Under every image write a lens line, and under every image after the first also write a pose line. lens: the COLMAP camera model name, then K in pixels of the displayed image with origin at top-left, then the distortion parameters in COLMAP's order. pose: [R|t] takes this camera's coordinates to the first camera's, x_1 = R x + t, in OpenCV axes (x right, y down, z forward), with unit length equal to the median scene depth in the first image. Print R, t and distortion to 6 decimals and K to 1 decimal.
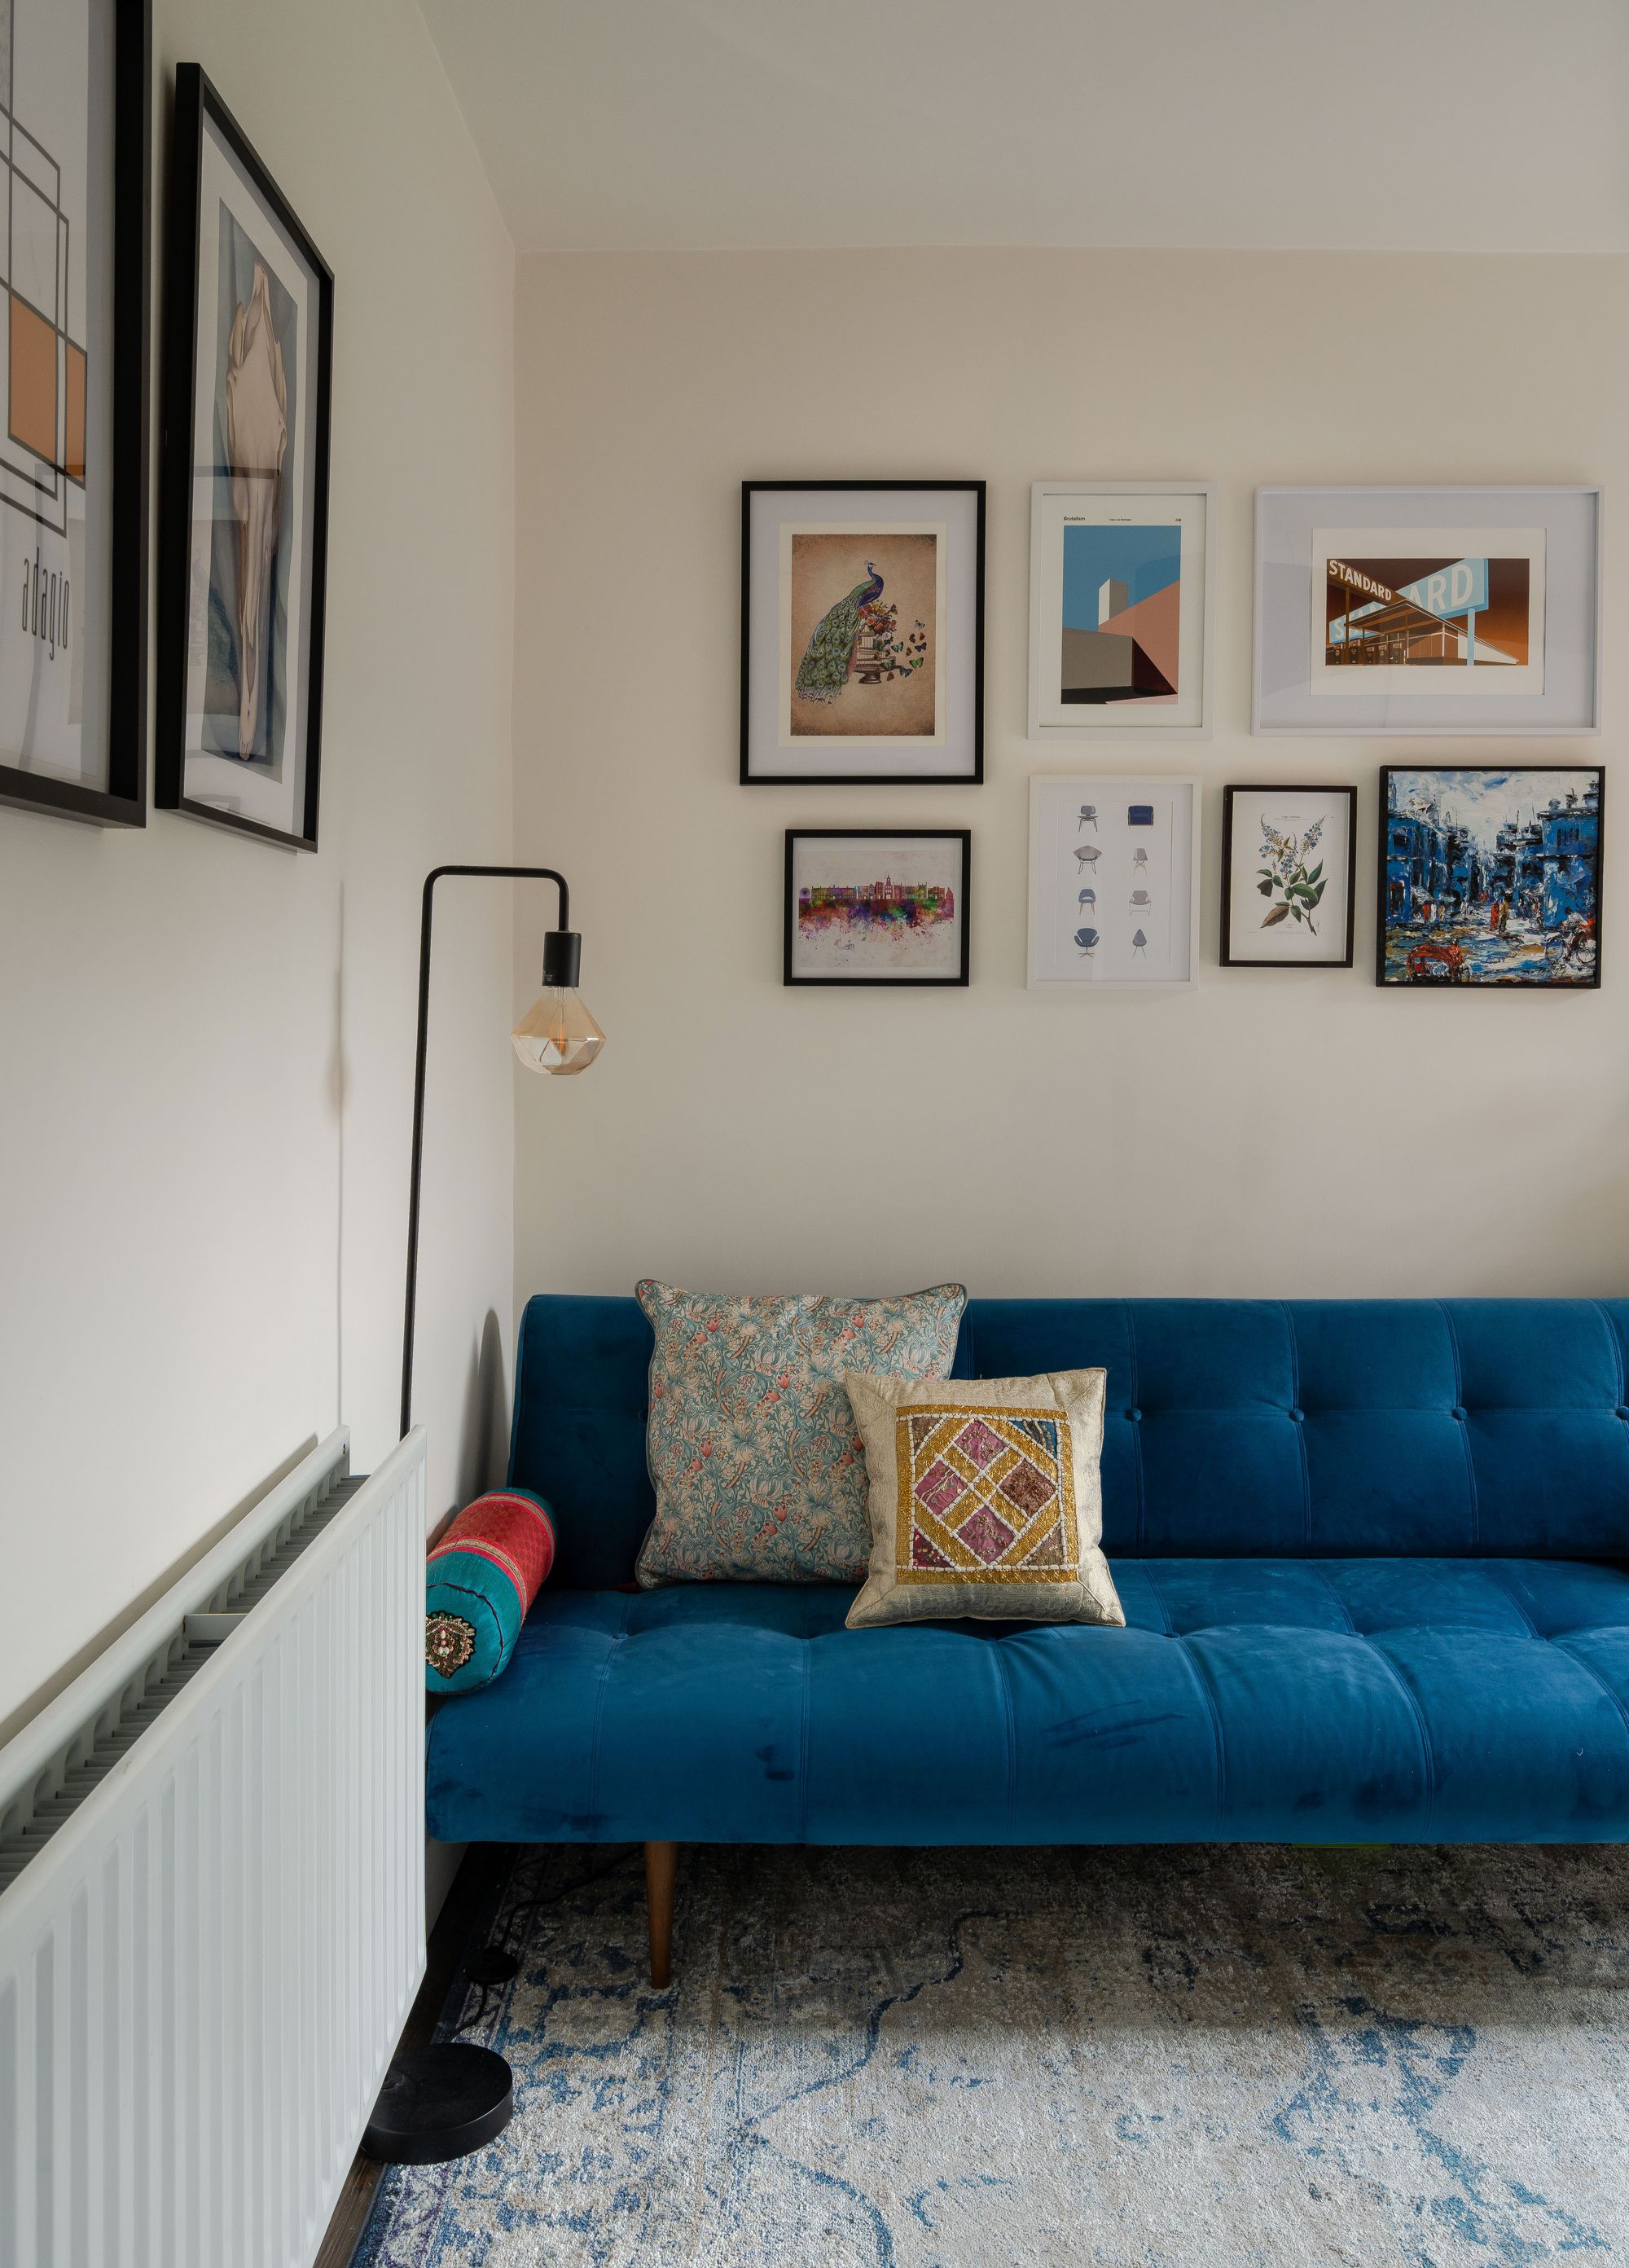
lens RADIAL K [[1816.0, 0, 816.7], [0, 1816.0, 1131.1], [0, 0, 1]] dist [0.006833, -0.003750]
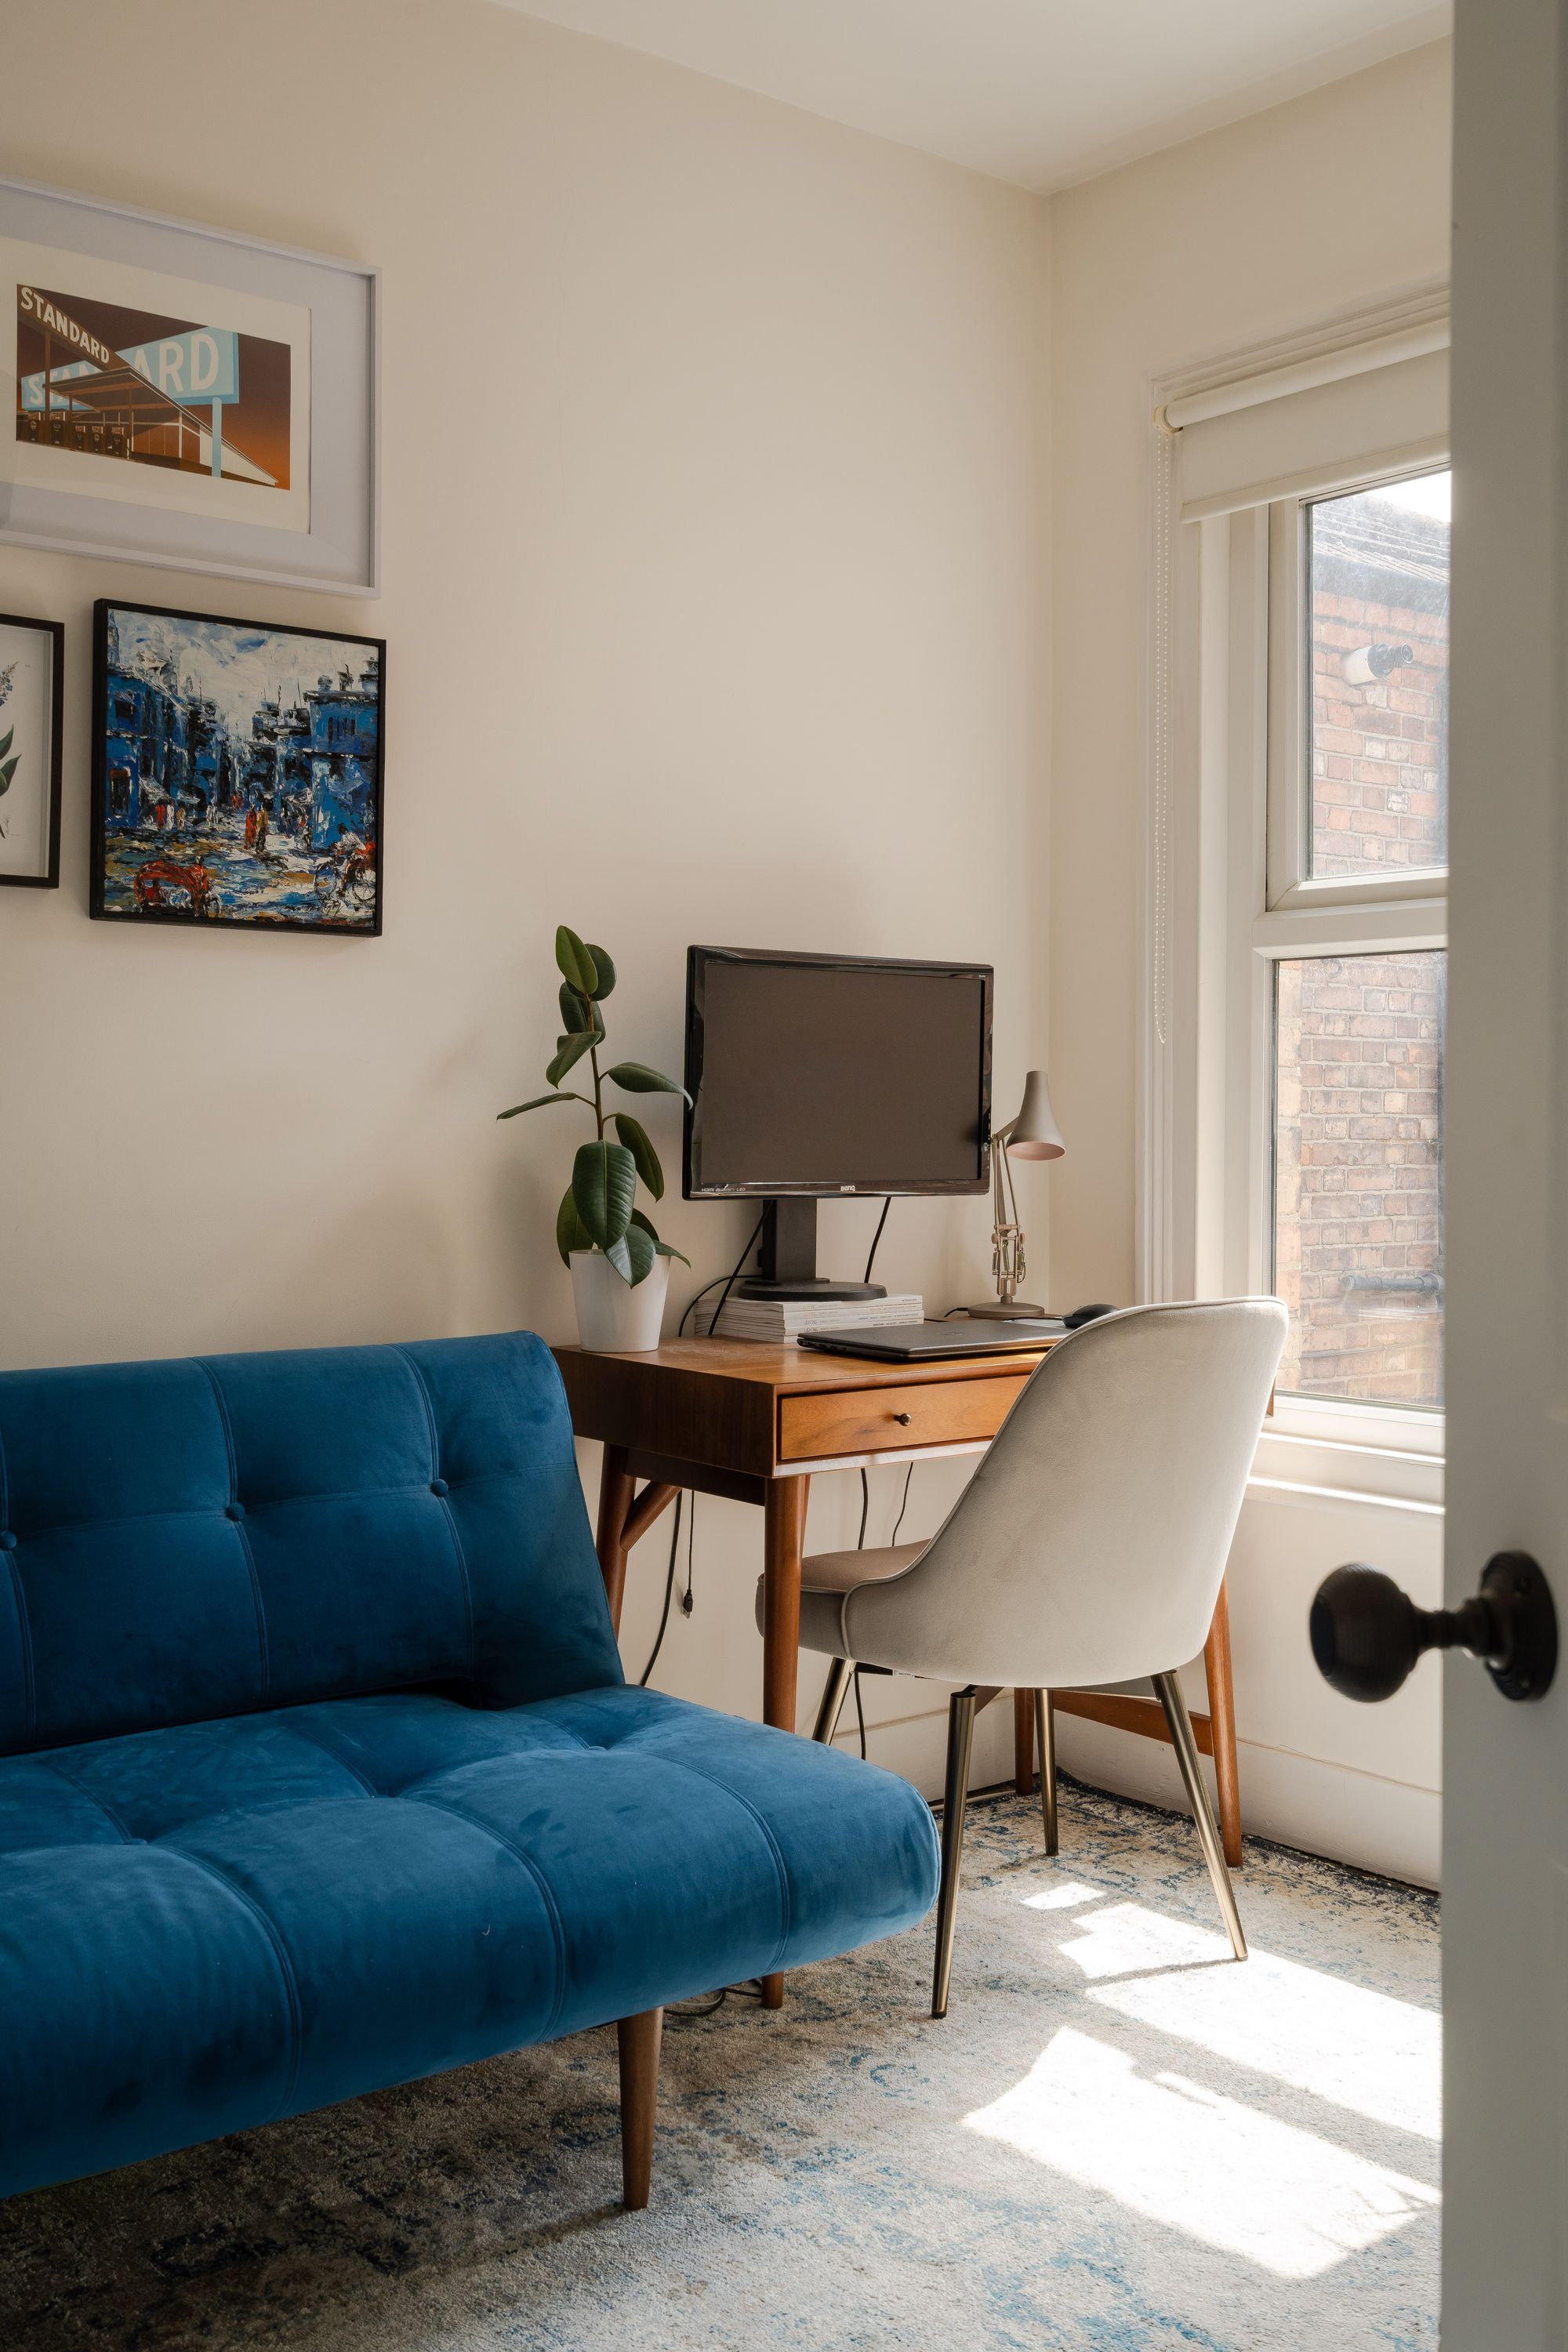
lens RADIAL K [[2298.3, 0, 787.0], [0, 2298.3, 1173.9], [0, 0, 1]] dist [0.003299, 0.000000]
pose [[0.778882, -0.008705, 0.627110, -0.040586], [0.033974, 0.999021, -0.028328, 0.055537], [-0.626249, 0.043369, 0.778416, 0.157713]]
